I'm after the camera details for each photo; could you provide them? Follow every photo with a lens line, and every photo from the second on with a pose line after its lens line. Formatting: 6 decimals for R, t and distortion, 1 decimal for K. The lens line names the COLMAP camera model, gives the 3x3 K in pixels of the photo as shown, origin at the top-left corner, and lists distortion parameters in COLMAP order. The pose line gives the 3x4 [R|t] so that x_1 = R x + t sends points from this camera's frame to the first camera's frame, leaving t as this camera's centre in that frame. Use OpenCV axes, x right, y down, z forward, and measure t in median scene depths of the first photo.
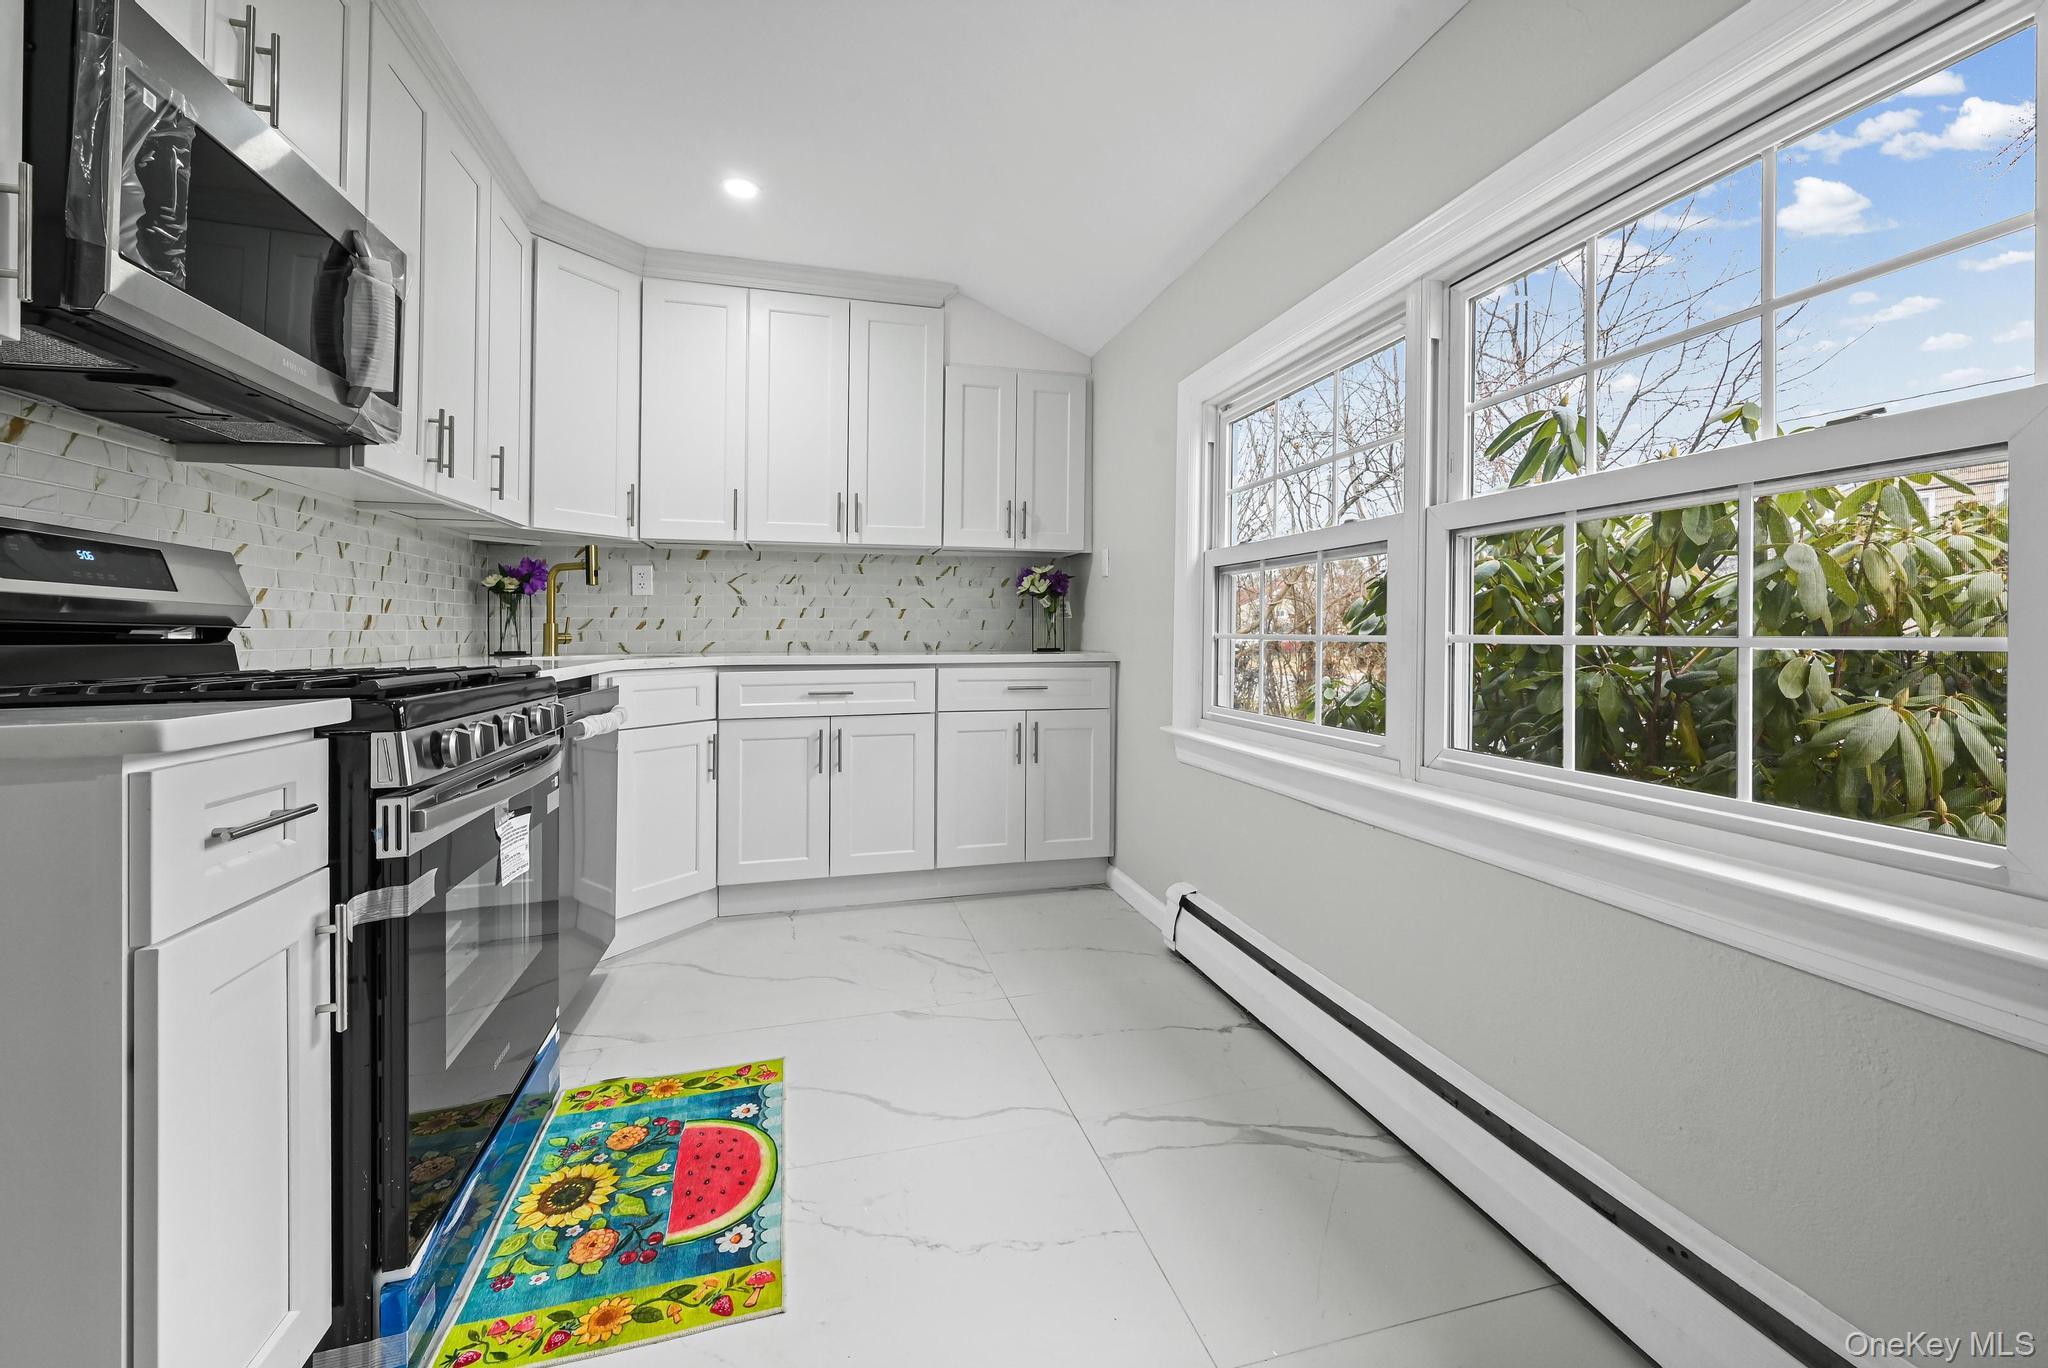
lens RADIAL K [[837.2, 0, 1018.1], [0, 837.2, 641.7], [0, 0, 1]] dist [-0.000179, 0.000214]
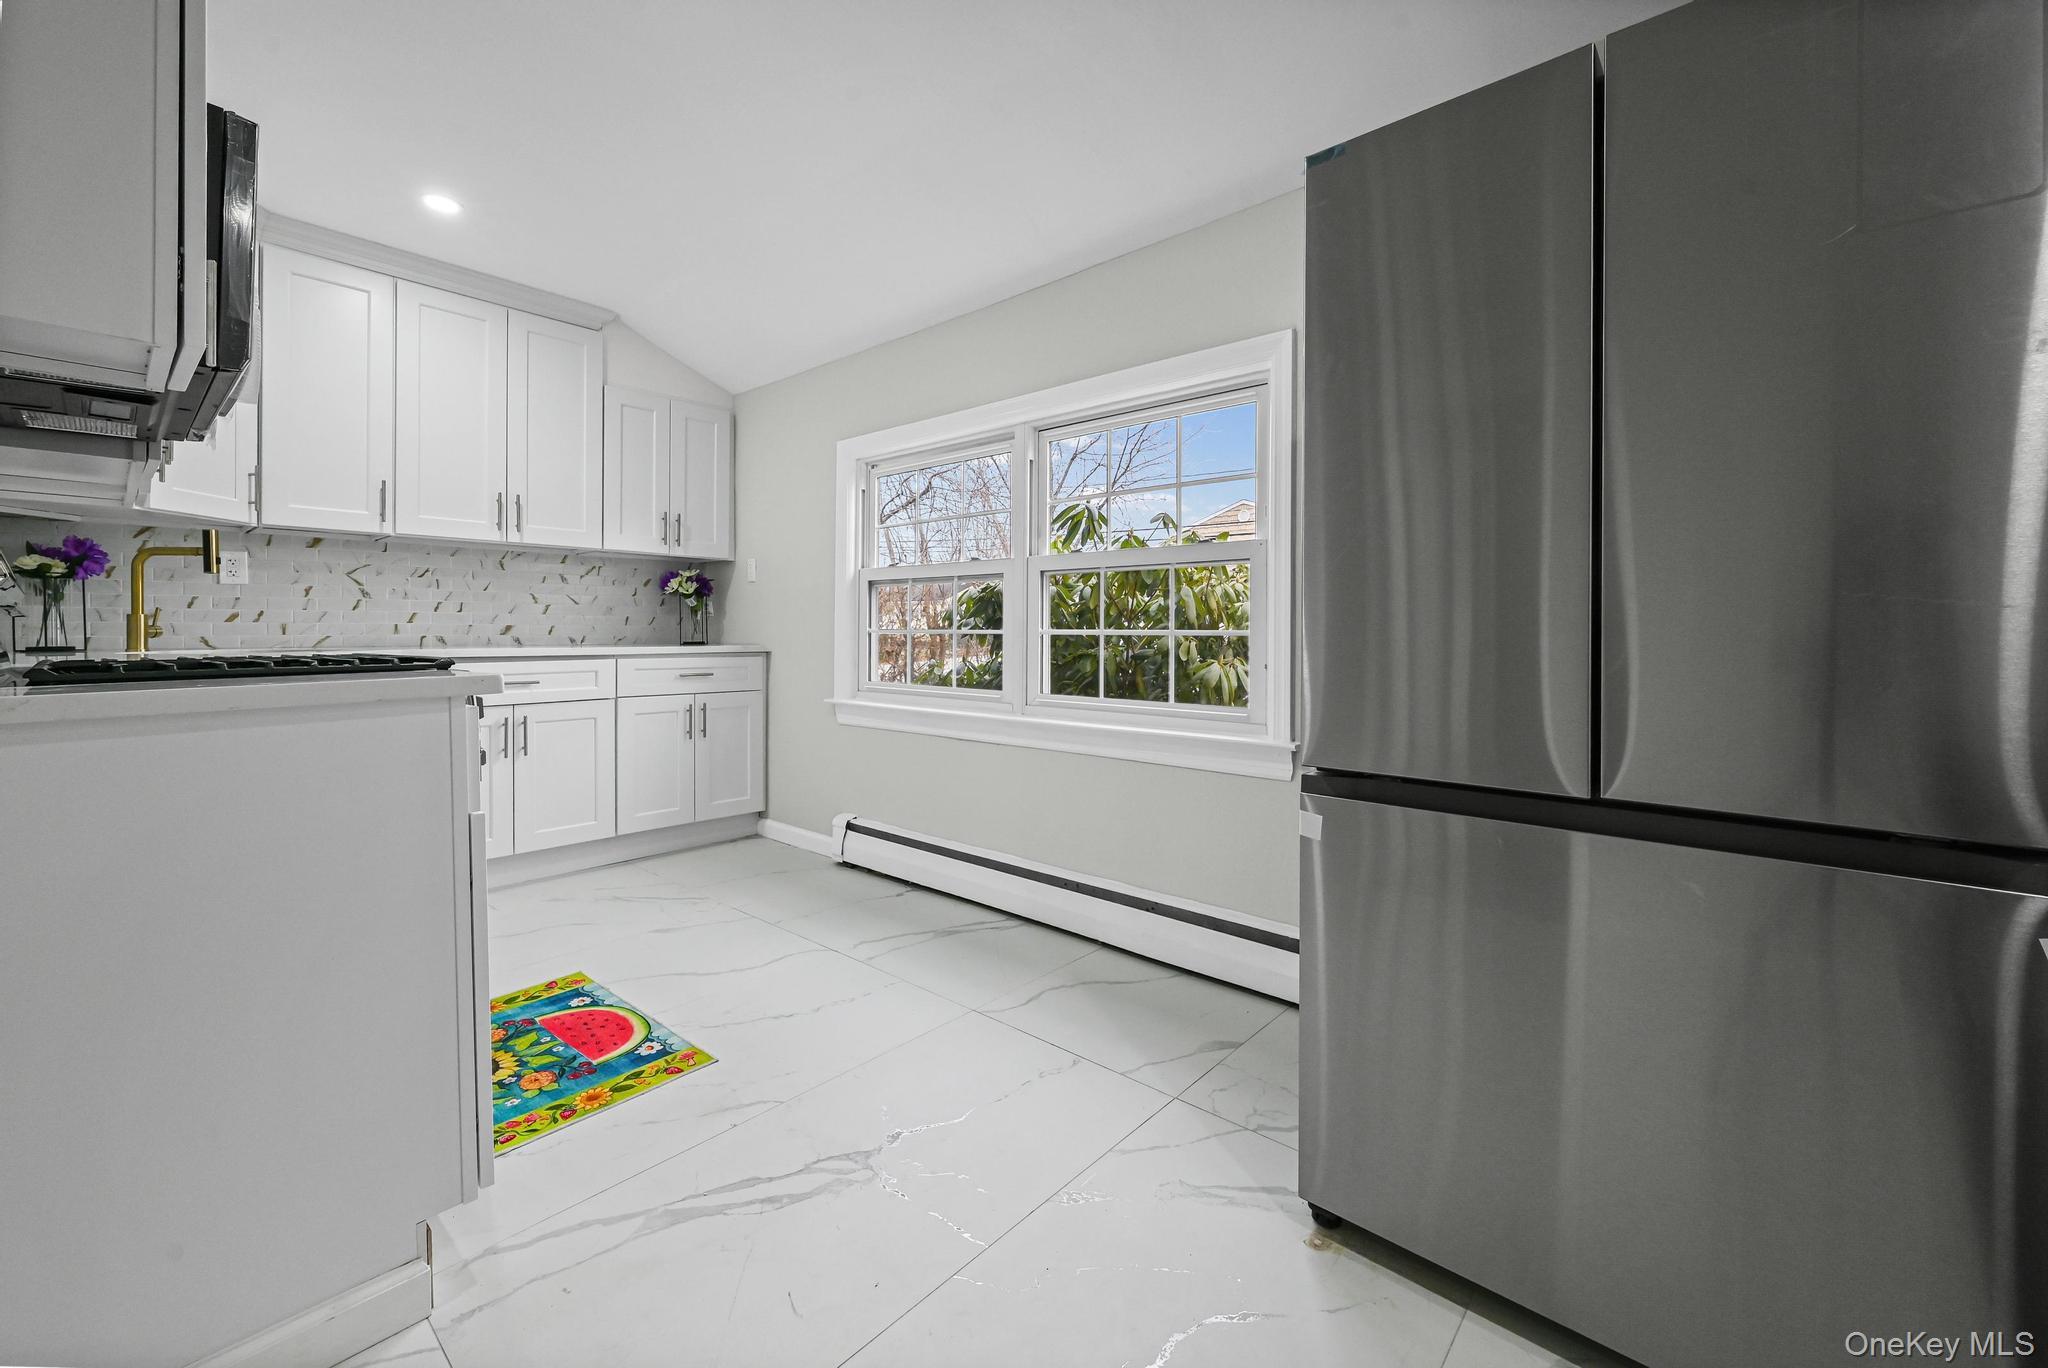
lens RADIAL K [[837.2, 0, 1018.1], [0, 837.2, 641.7], [0, 0, 1]] dist [-0.000179, 0.000214]
pose [[0.835208, -0.003593, 0.549922, -0.394982], [0.002570, 0.999993, 0.002630, 0.010498], [-0.549928, -0.000783, 0.835212, -0.360276]]
